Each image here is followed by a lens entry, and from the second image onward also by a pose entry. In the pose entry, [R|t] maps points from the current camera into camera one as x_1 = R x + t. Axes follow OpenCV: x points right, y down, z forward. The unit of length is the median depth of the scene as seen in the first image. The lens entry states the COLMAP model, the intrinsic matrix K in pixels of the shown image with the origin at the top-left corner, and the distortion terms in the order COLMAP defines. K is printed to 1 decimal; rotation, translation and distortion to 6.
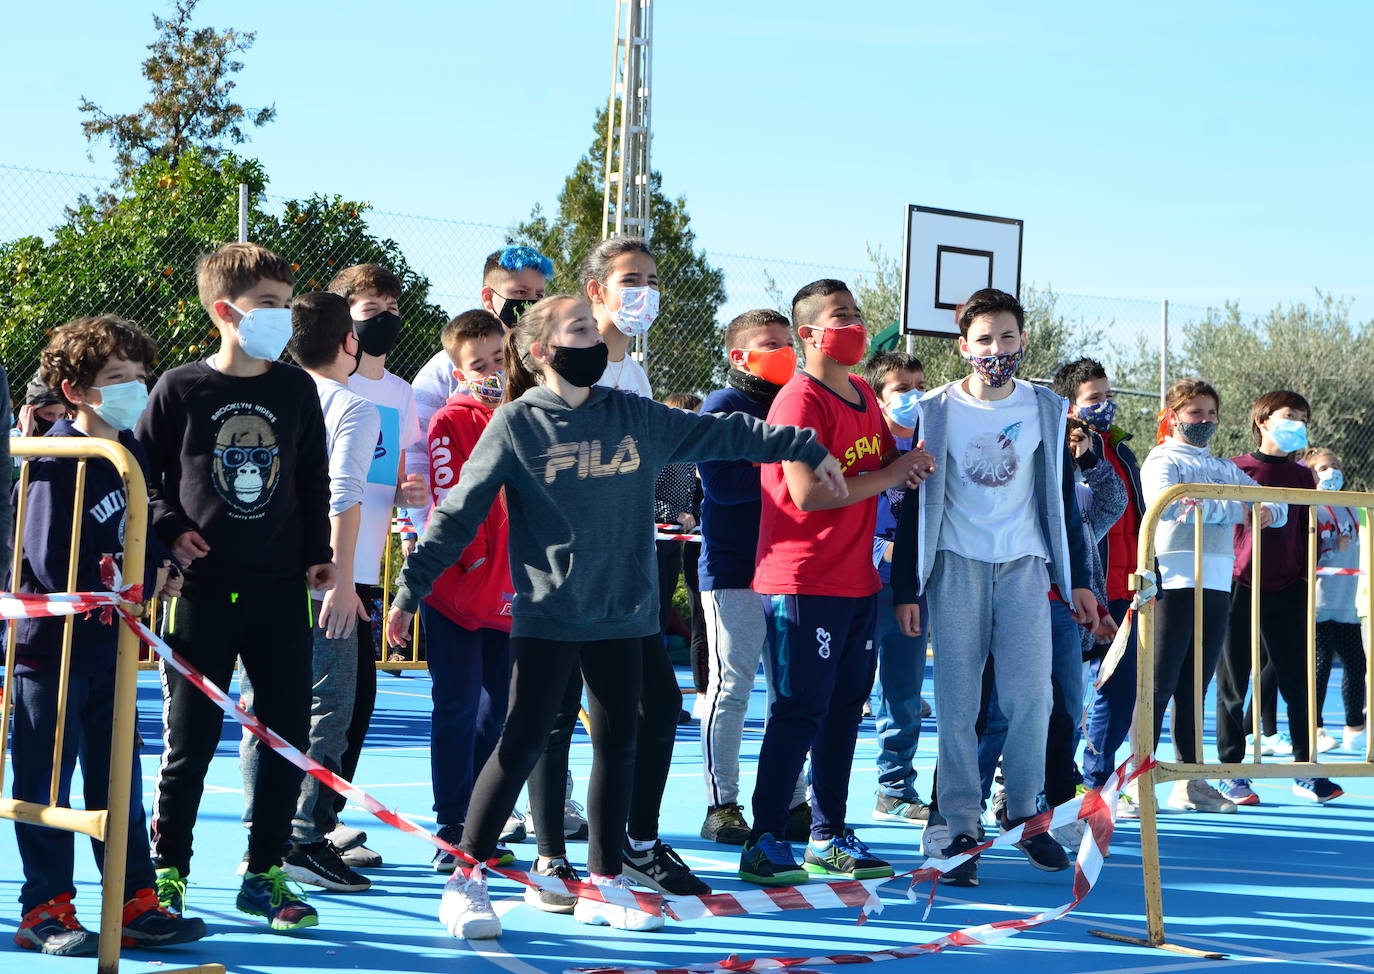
lens RADIAL K [[2955.0, 0, 687.0], [0, 2955.0, 487.0], [0, 0, 1]] dist [0.237675, -0.348447]
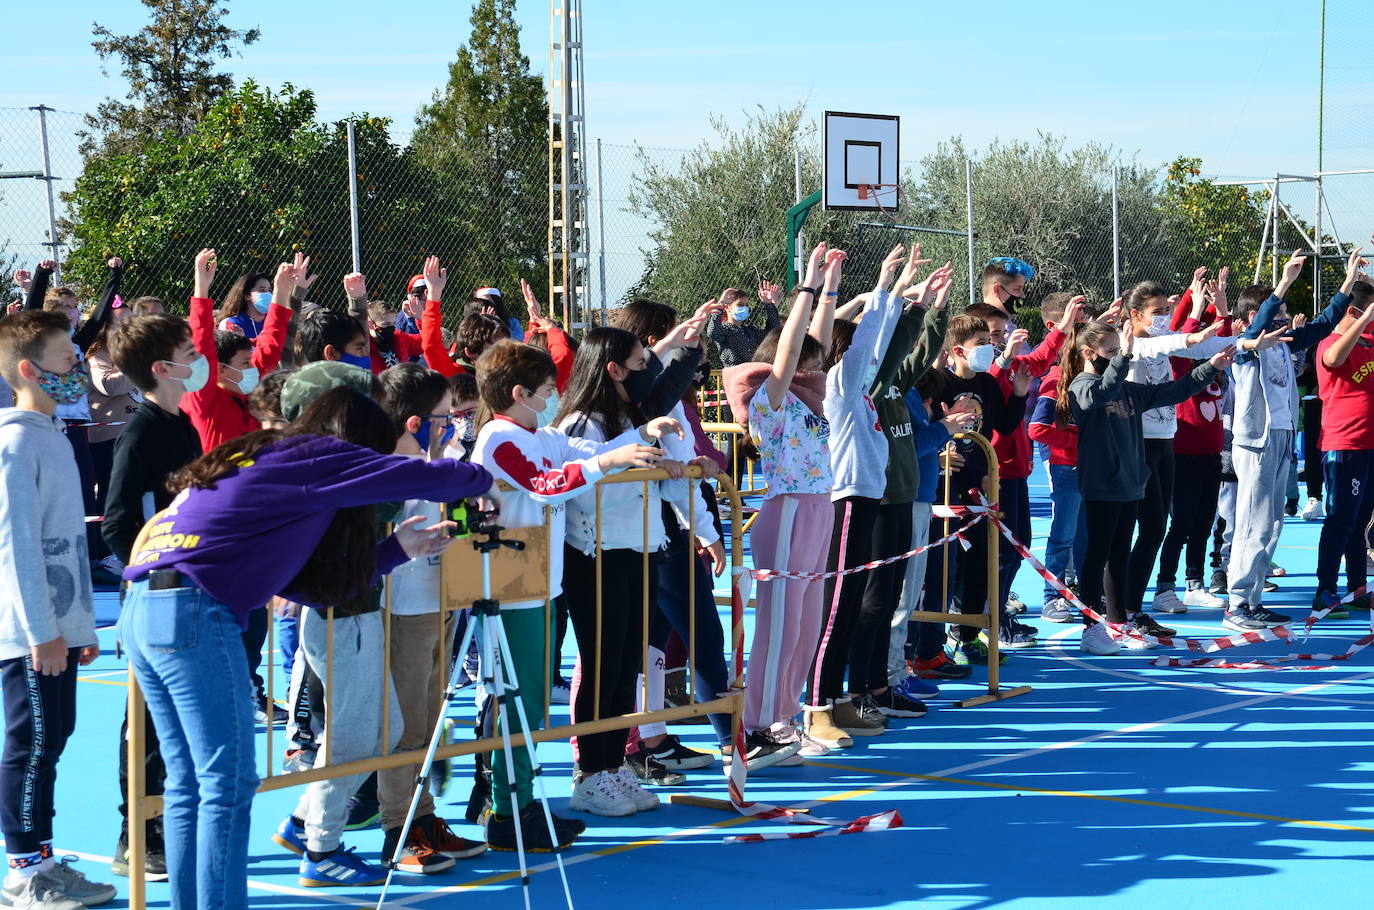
lens RADIAL K [[2745.5, 0, 687.0], [0, 2745.5, 455.0], [0, 0, 1]] dist [0.203454, 0.450000]
pose [[0.988300, -0.053114, 0.142976, -0.135510], [0.042616, 0.996234, 0.075514, -0.030658], [-0.146448, -0.068538, 0.986841, -0.166820]]
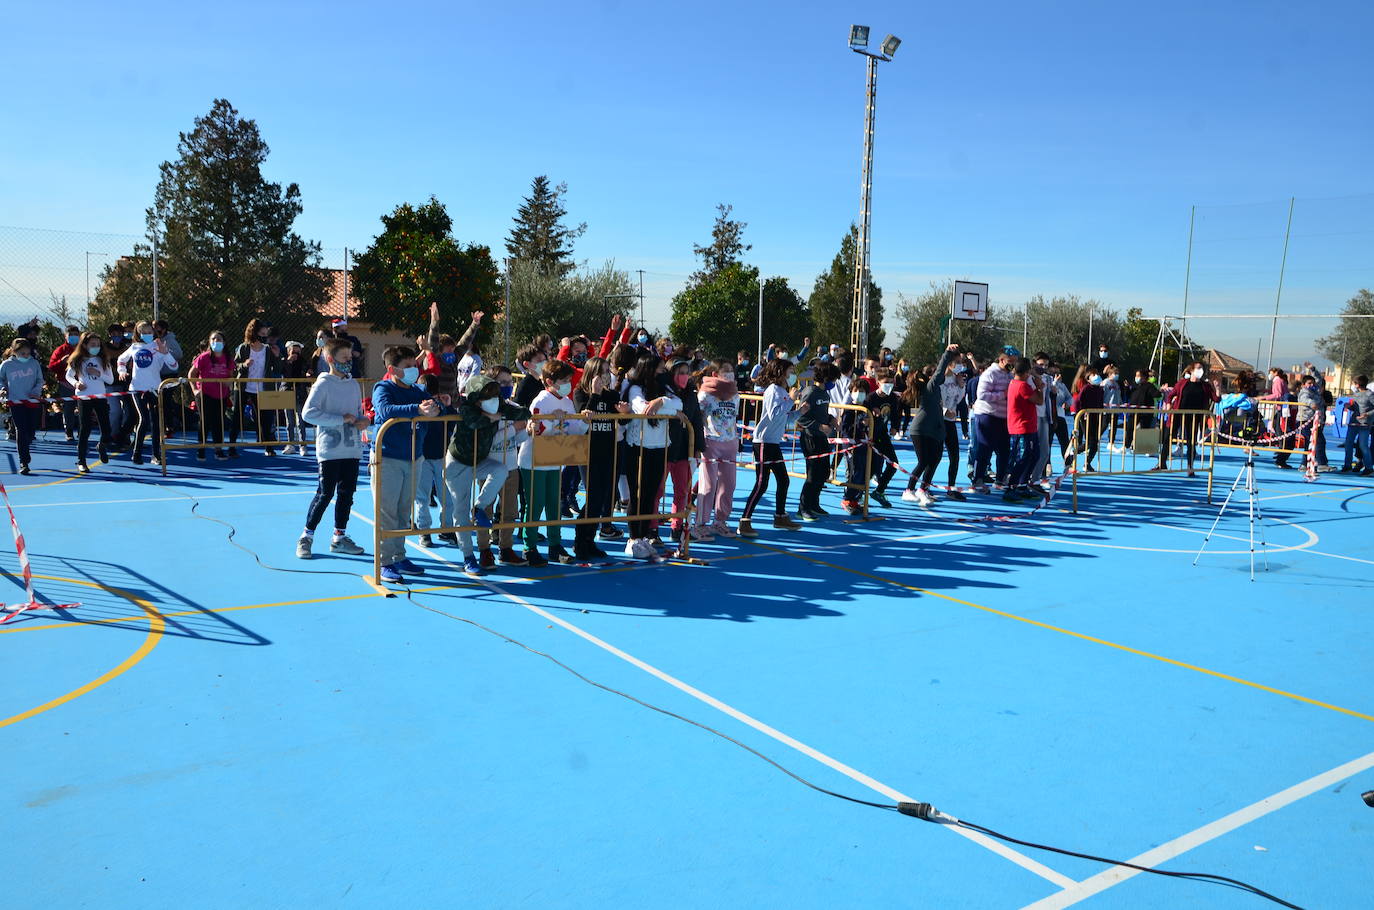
lens RADIAL K [[1009.9, 0, 687.0], [0, 1009.9, 455.0], [0, 0, 1]] dist [-0.132734, 0.110280]
pose [[0.990313, 0.012803, -0.138258, -0.052415], [0.003621, 0.993020, 0.117894, -0.027163], [0.138803, -0.117252, 0.983354, -0.130044]]
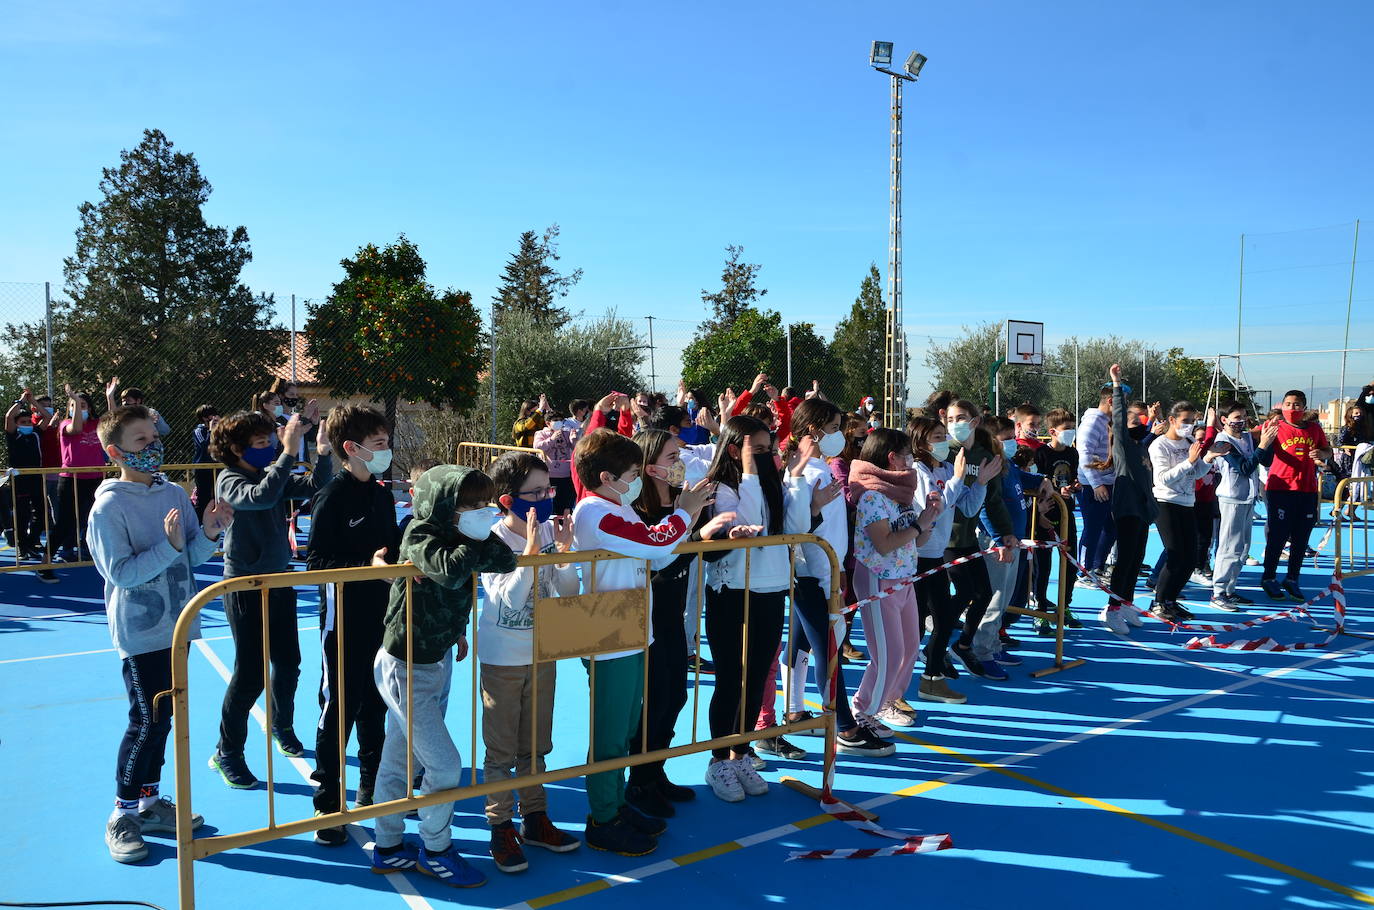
lens RADIAL K [[1012.5, 0, 687.0], [0, 1012.5, 455.0], [0, 0, 1]] dist [-0.130735, 0.121280]
pose [[0.991079, -0.023808, -0.131135, -0.089094], [0.031975, 0.997654, 0.060534, -0.026200], [0.129386, -0.064187, 0.989515, -0.009438]]
